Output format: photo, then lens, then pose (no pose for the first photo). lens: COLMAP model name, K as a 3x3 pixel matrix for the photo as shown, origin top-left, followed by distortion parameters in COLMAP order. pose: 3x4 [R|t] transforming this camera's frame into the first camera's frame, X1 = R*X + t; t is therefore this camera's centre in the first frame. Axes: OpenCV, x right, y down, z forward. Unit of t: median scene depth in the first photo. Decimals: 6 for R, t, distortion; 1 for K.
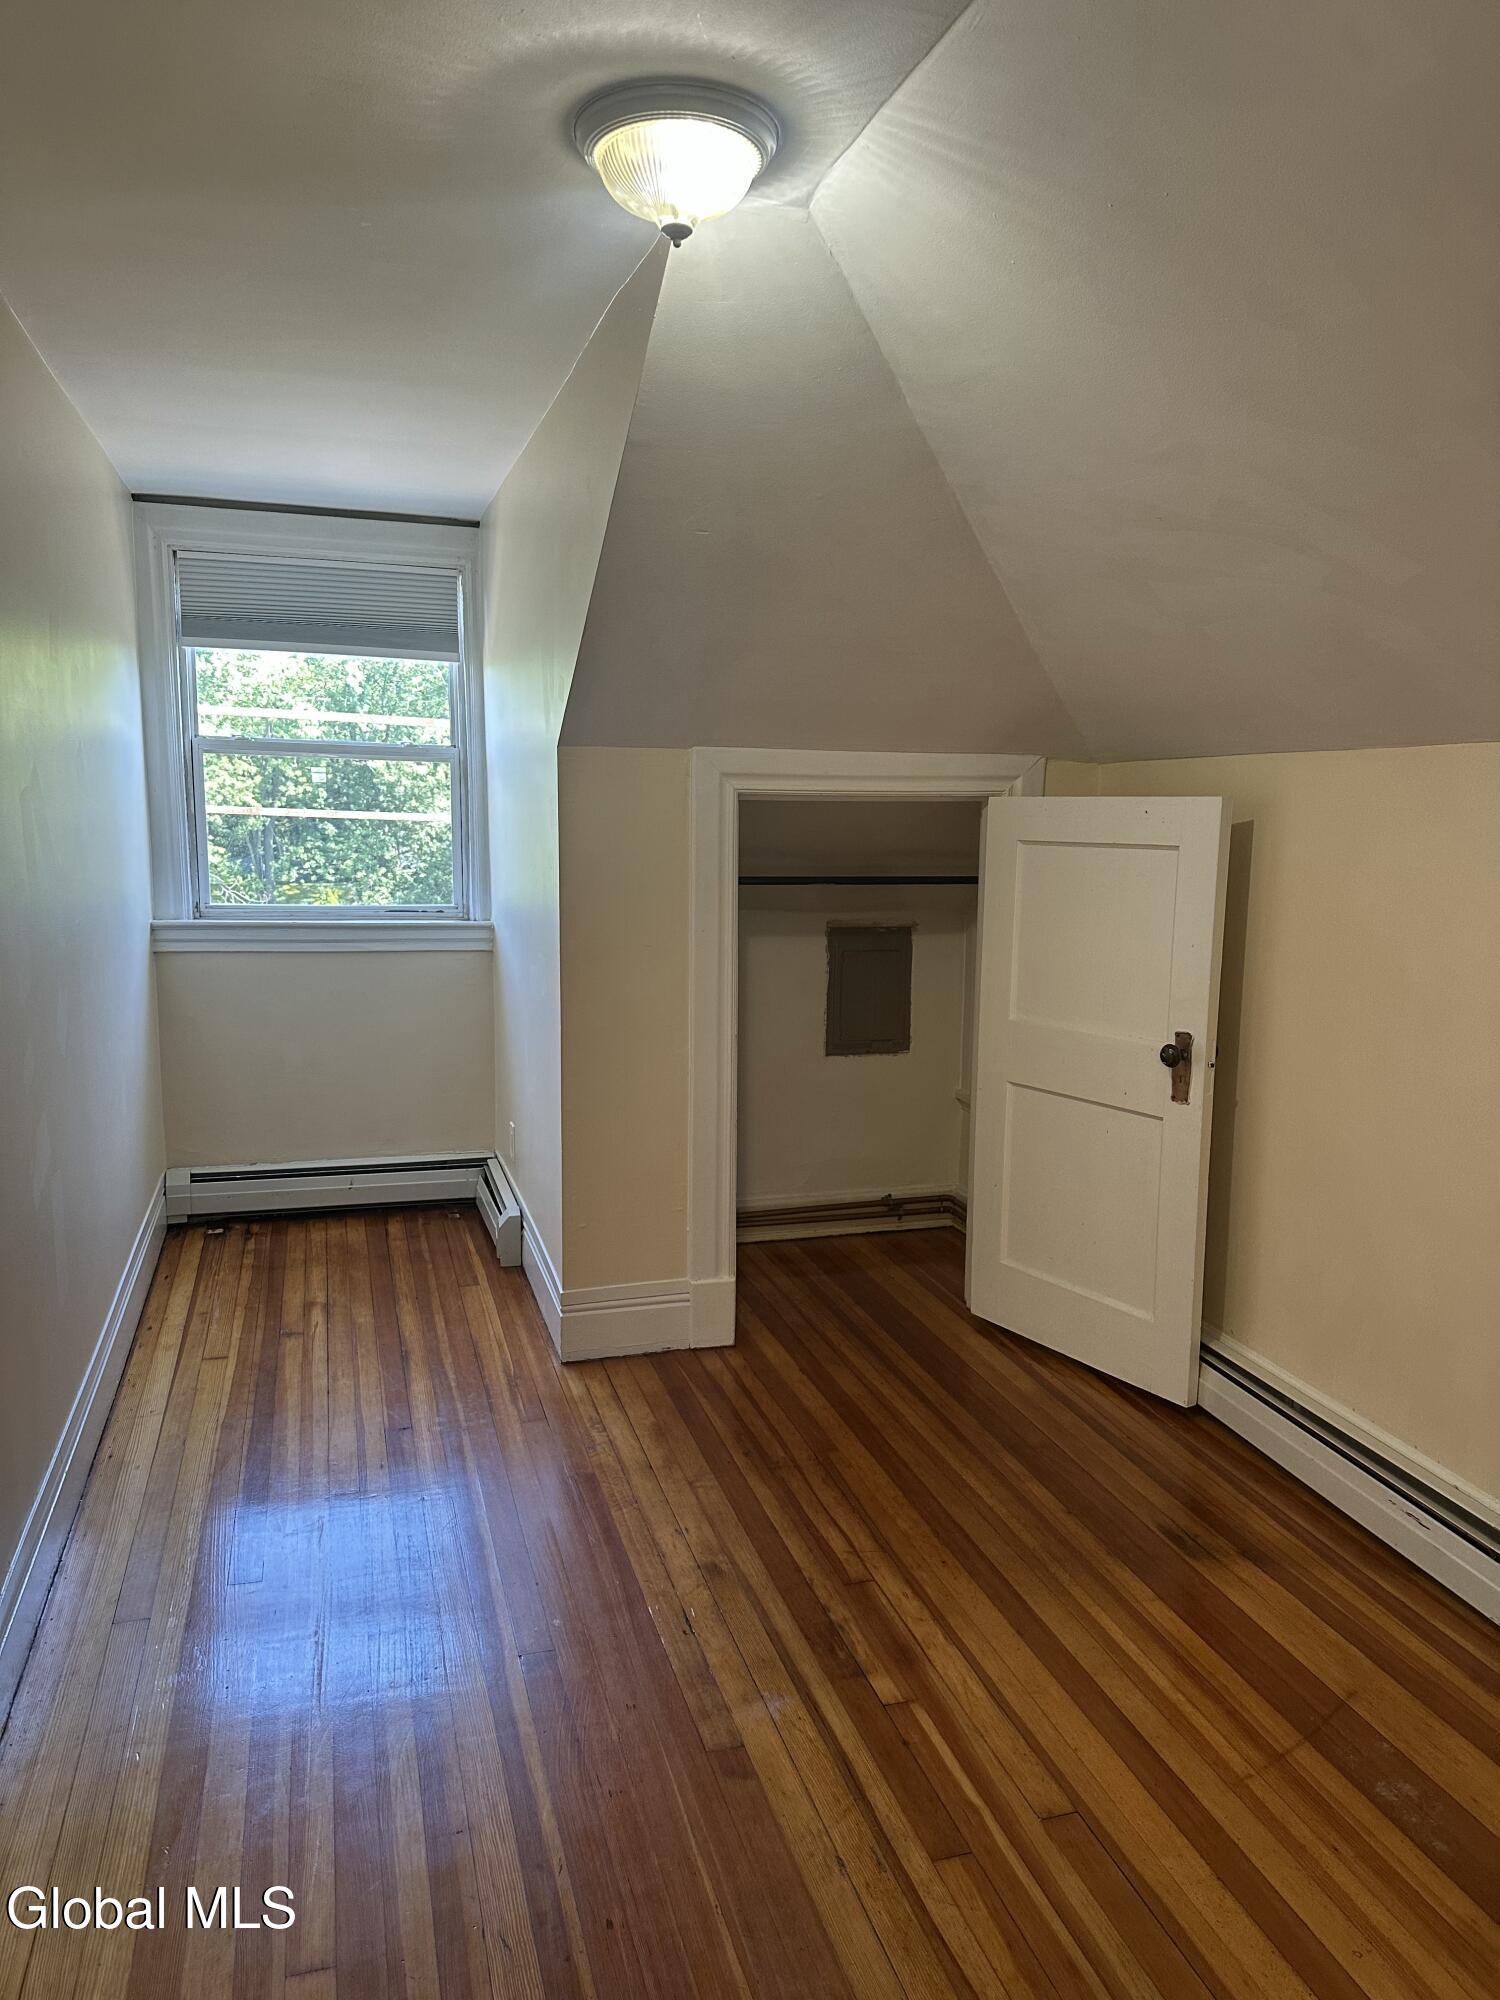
lens RADIAL K [[1408.7, 0, 750.0], [0, 1408.7, 1000.0], [0, 0, 1]] dist [-0.027124, -0.003638]
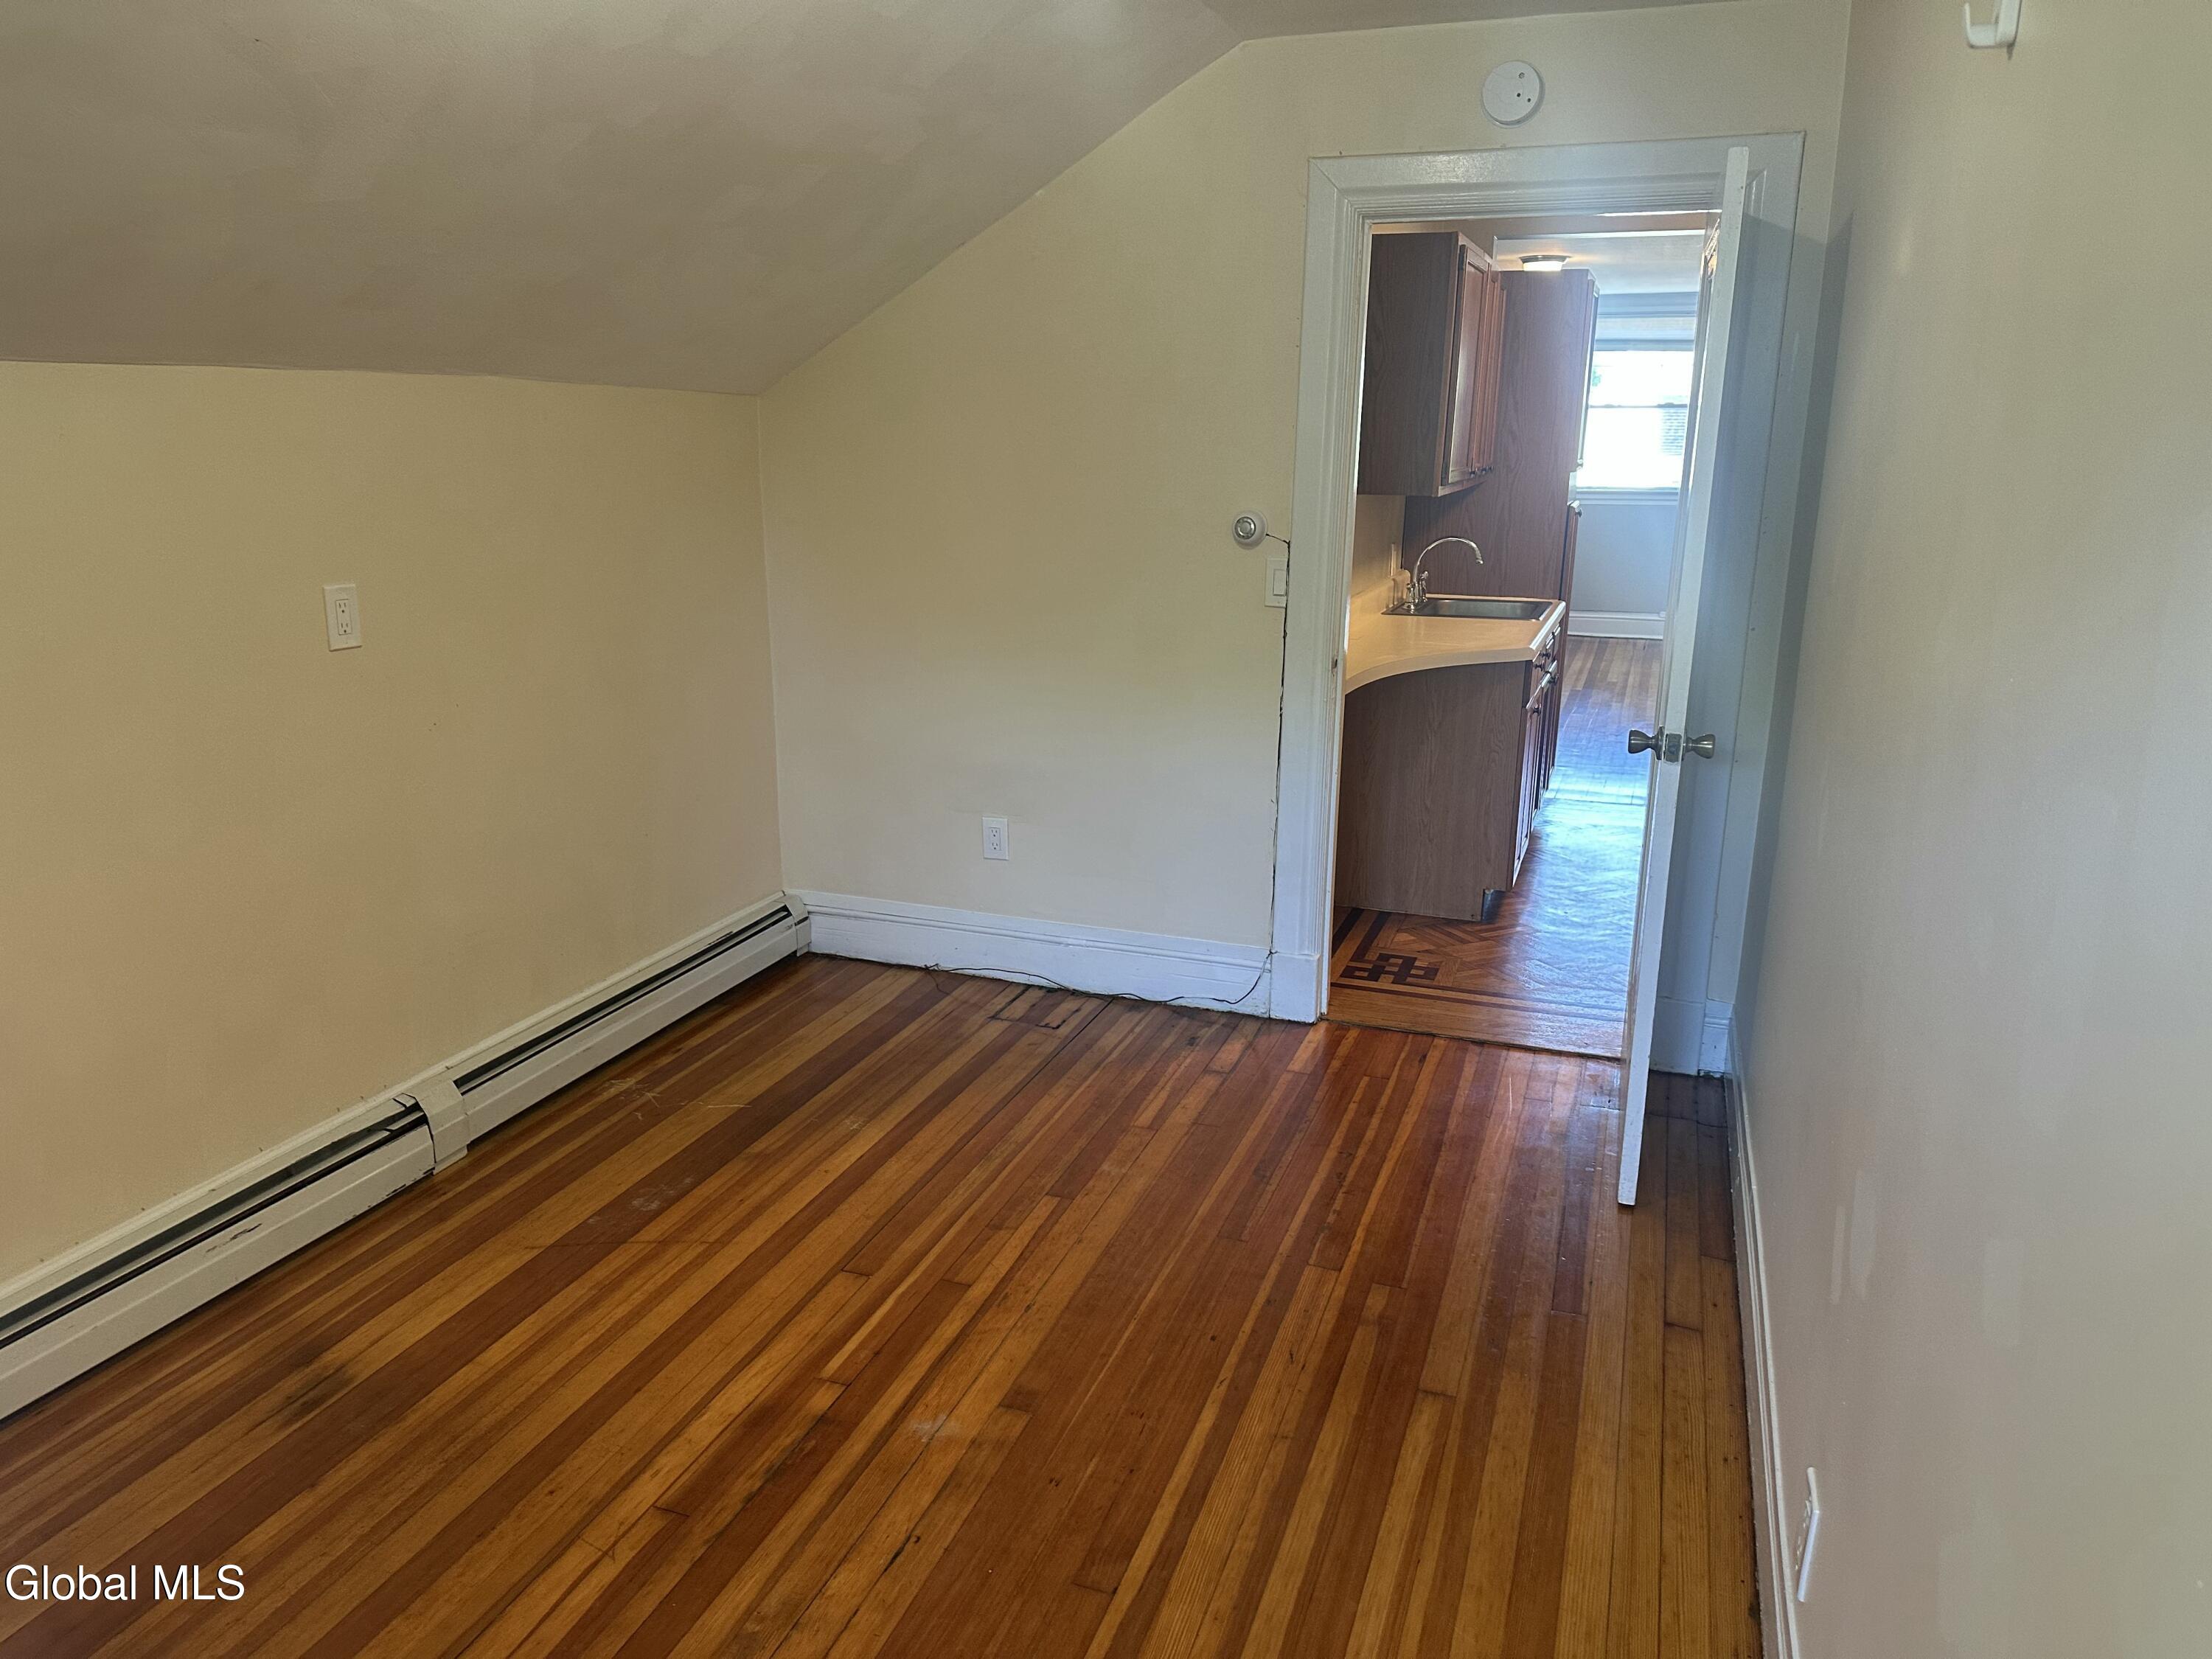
lens RADIAL K [[1541.3, 0, 1106.0], [0, 1541.3, 829.5], [0, 0, 1]] dist [0.004232, -0.008084]
pose [[-0.809685, -0.165882, 0.562933, -0.576328], [0.064745, 0.928117, 0.366616, -0.236031], [-0.583282, 0.333290, -0.740742, 1.511272]]
